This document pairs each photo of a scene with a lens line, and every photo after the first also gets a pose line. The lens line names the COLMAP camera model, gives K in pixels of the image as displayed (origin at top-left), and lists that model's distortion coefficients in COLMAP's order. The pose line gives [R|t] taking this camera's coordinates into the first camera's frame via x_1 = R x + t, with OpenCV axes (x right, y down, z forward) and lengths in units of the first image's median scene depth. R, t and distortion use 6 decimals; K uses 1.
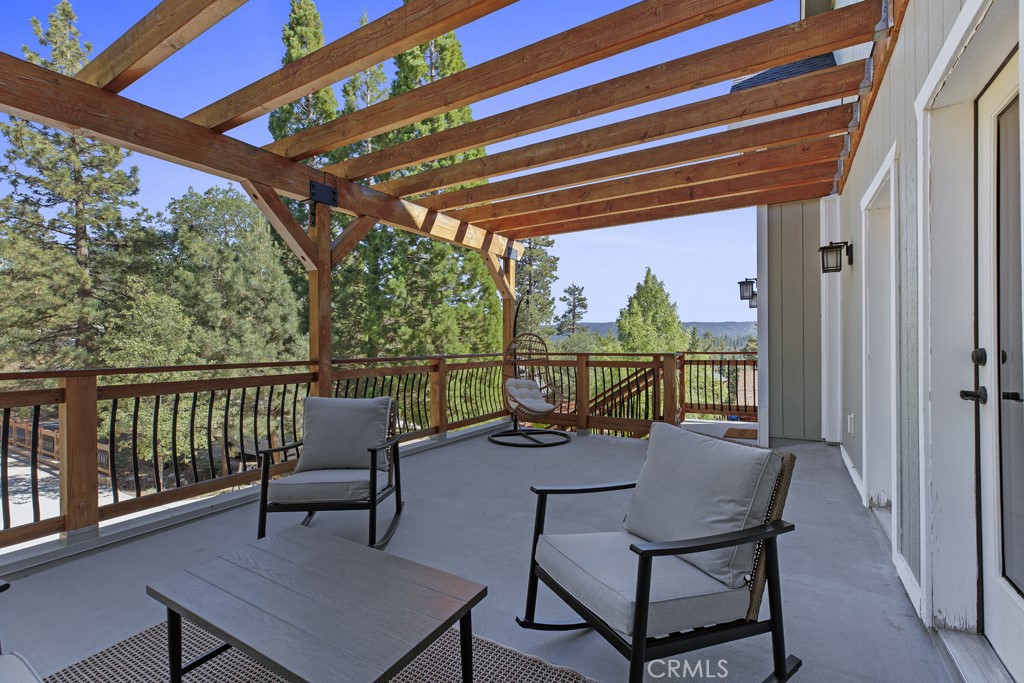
lens RADIAL K [[473.9, 0, 511.9], [0, 473.9, 342.8], [0, 0, 1]] dist [0.001010, -0.000564]
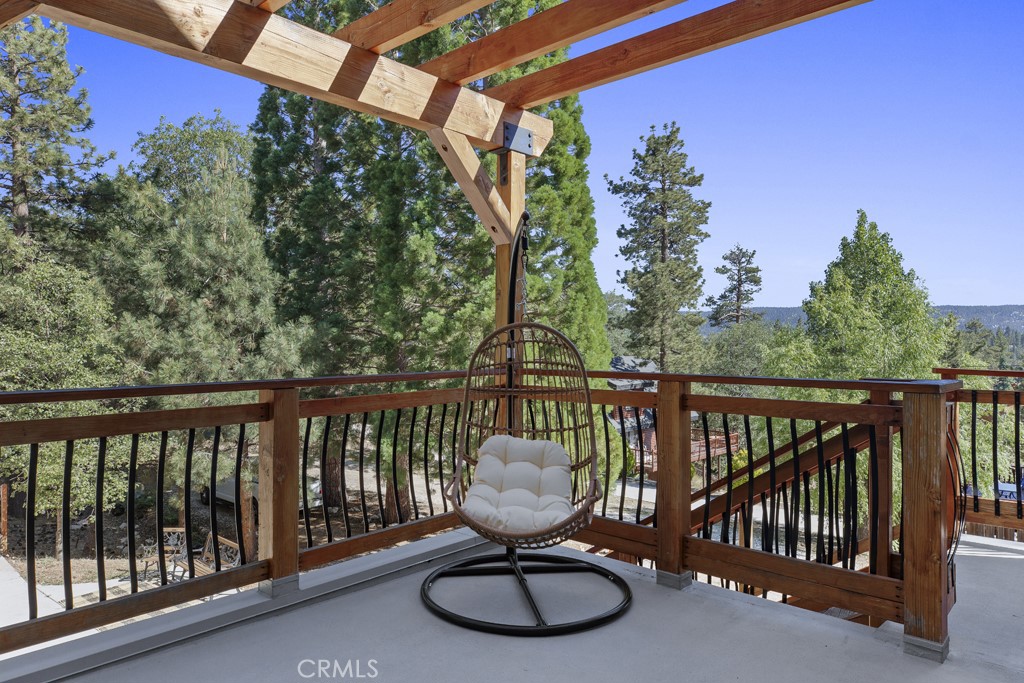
lens RADIAL K [[680.2, 0, 512.0], [0, 680.2, 343.3], [0, 0, 1]] dist [-0.007729, 0.001199]
pose [[0.980594, 0.006494, -0.195942, 0.047338], [-0.004628, 0.999939, 0.009980, -0.003392], [0.195995, -0.008879, 0.980565, 0.155899]]
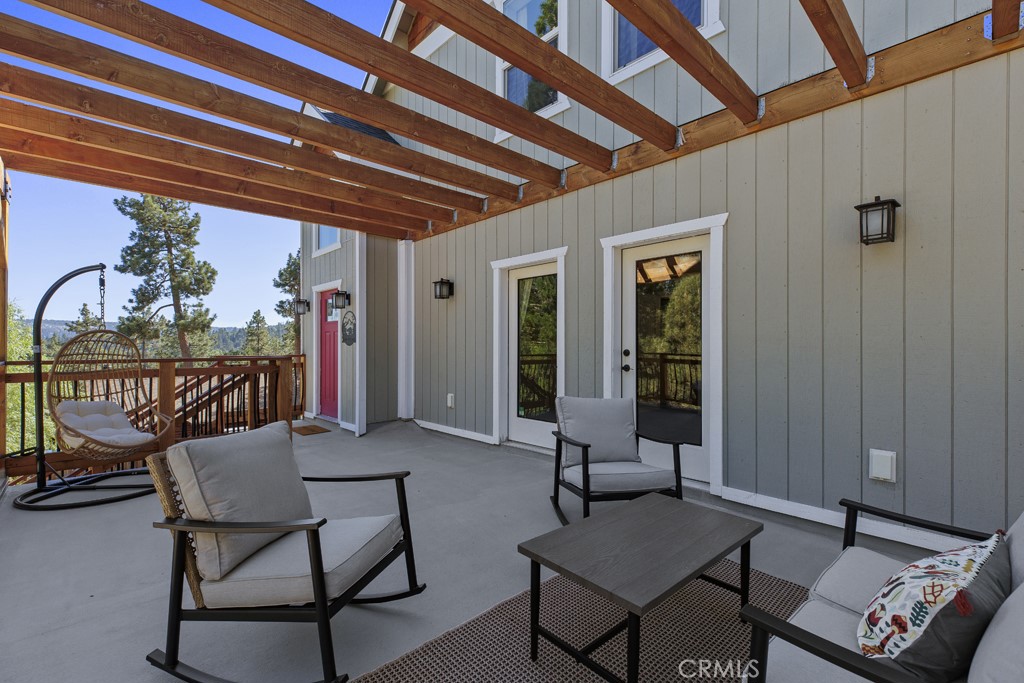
lens RADIAL K [[473.9, 0, 510.3], [0, 473.9, 345.1], [0, 0, 1]] dist [0.001010, -0.000564]
pose [[0.250847, 0.010120, 0.967974, -0.156884], [-0.004666, 0.999946, -0.009245, 0.001543], [-0.968016, -0.002198, 0.250880, 0.096079]]
